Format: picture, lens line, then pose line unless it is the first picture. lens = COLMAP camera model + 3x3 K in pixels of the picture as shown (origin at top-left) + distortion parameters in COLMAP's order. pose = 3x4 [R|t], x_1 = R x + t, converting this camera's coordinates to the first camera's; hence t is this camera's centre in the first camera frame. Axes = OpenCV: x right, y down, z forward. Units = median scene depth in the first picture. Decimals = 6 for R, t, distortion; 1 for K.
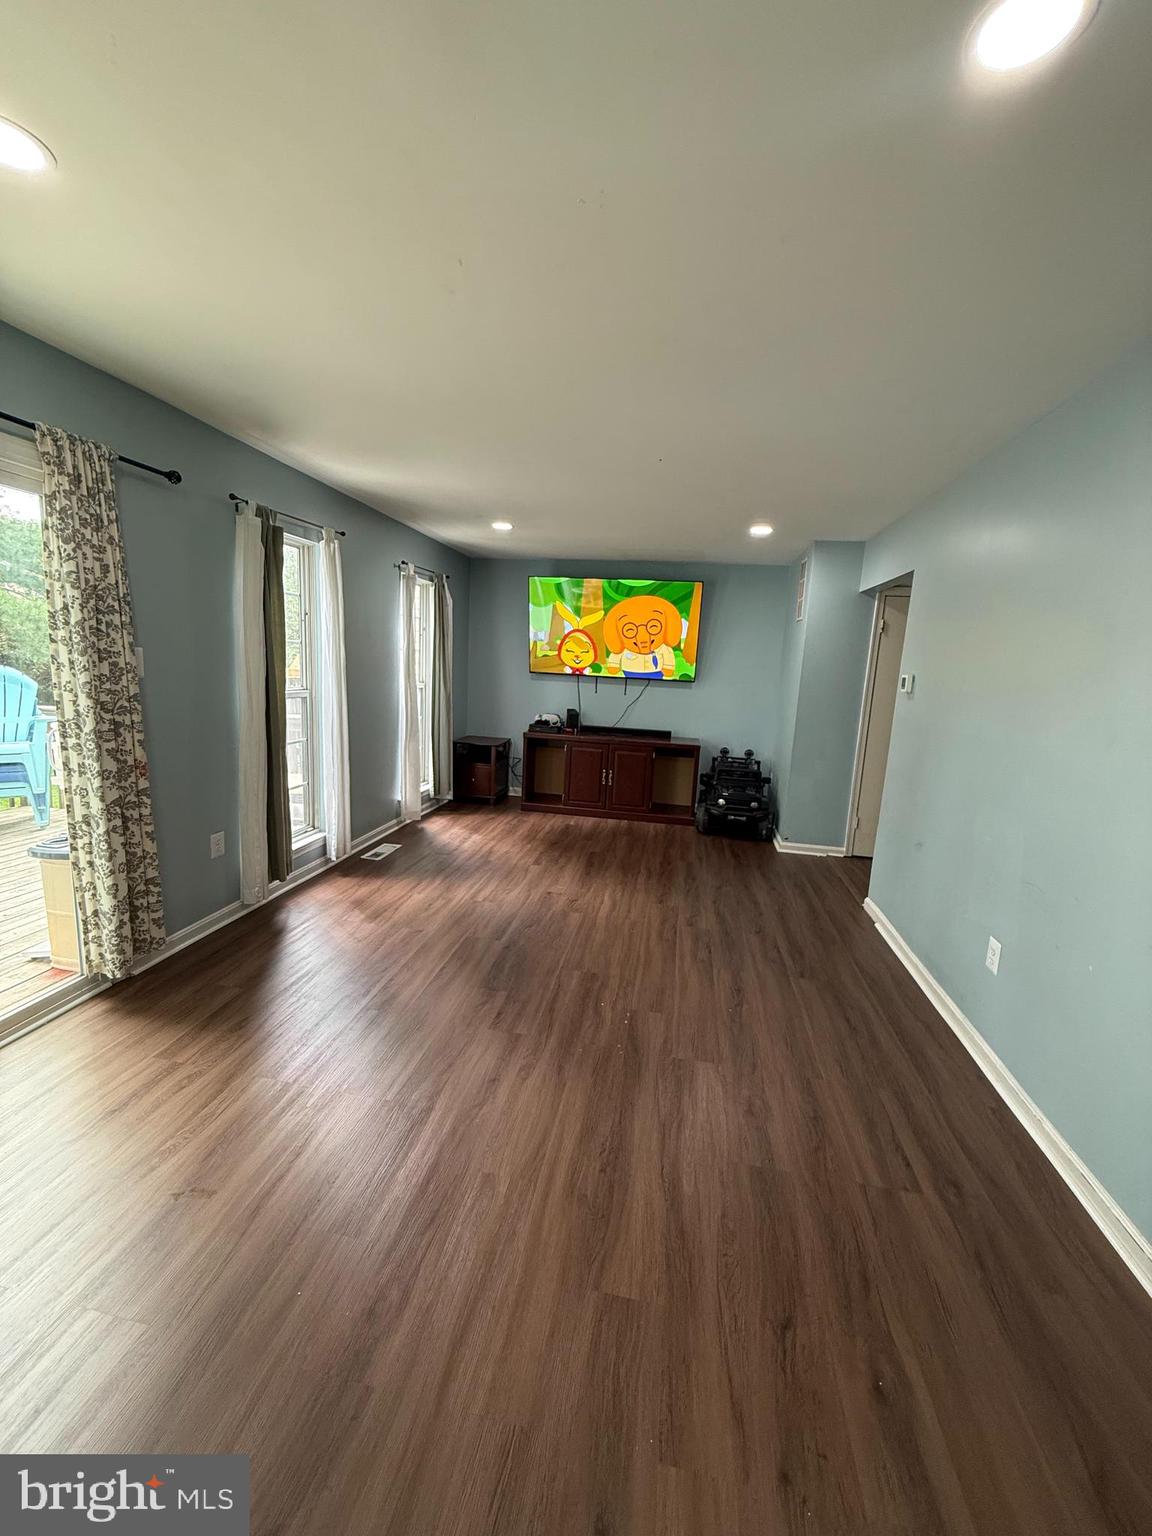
lens RADIAL K [[611.4, 0, 575.4], [0, 611.4, 768.5], [0, 0, 1]] dist [-0.001838, -0.000302]
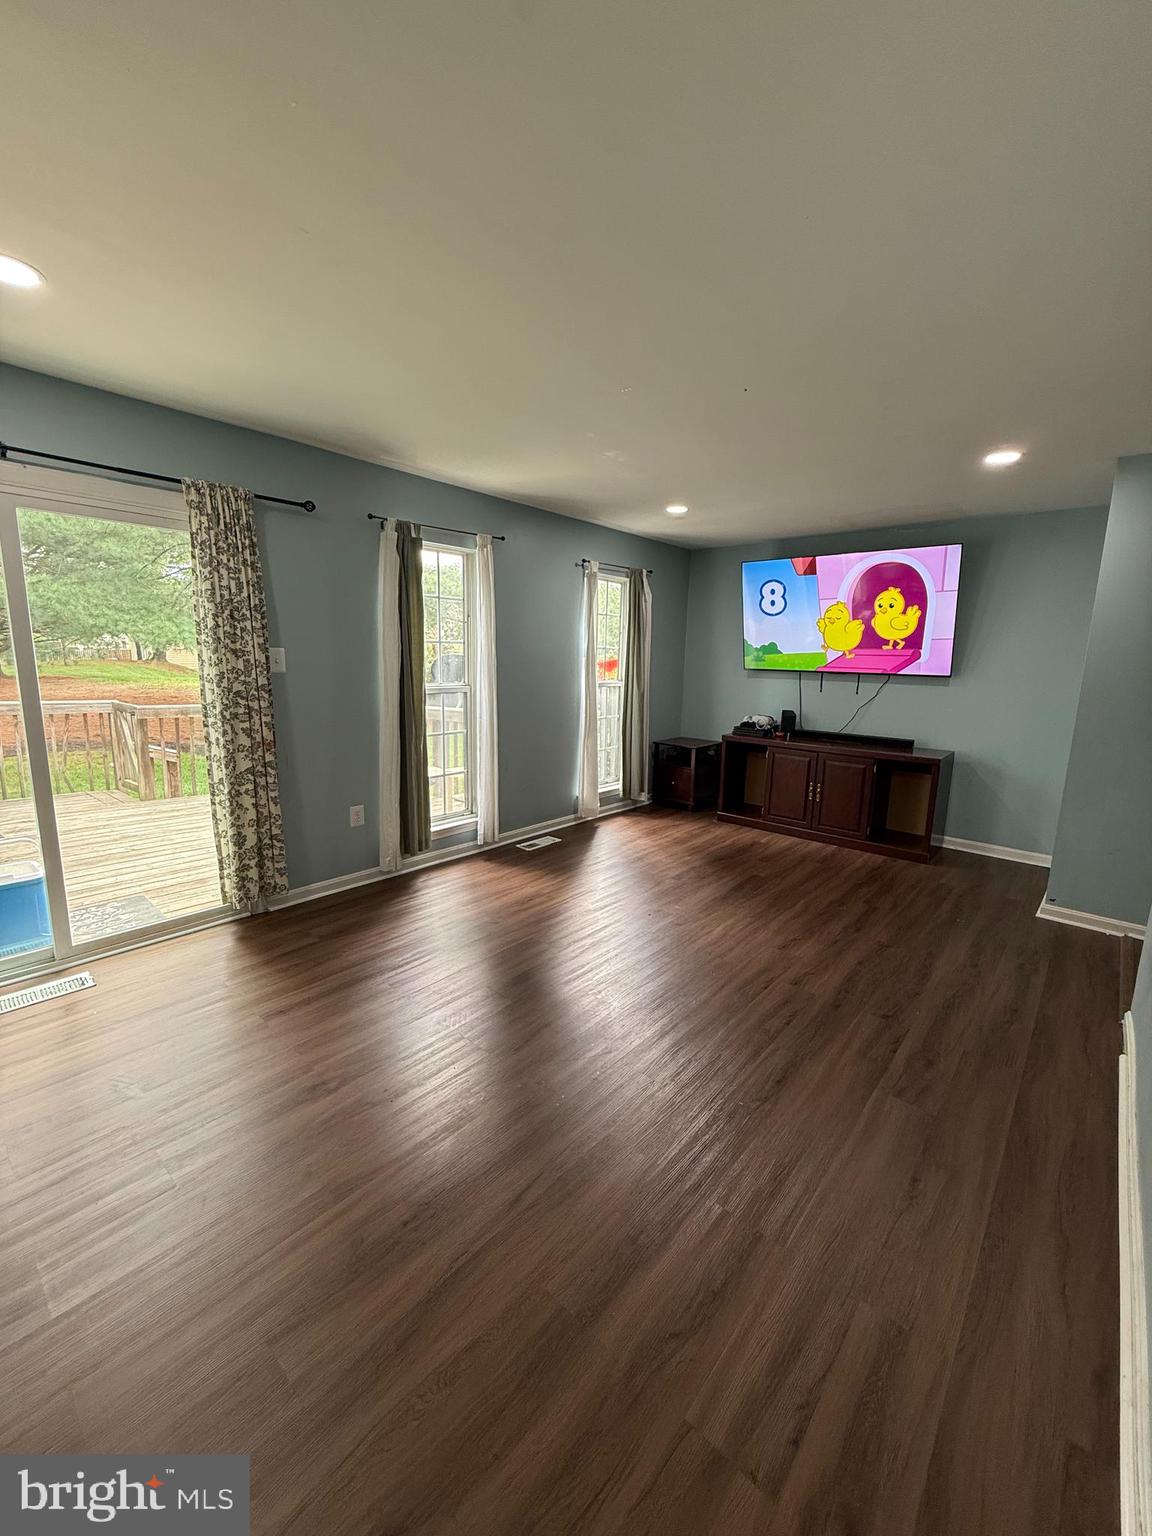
lens RADIAL K [[611.4, 0, 575.9], [0, 611.4, 768.4], [0, 0, 1]] dist [-0.001838, -0.000302]
pose [[0.854551, 0.062005, -0.515653, 0.347027], [-0.067429, 0.997690, 0.008224, -0.003844], [0.514972, 0.027742, 0.856758, 0.193865]]
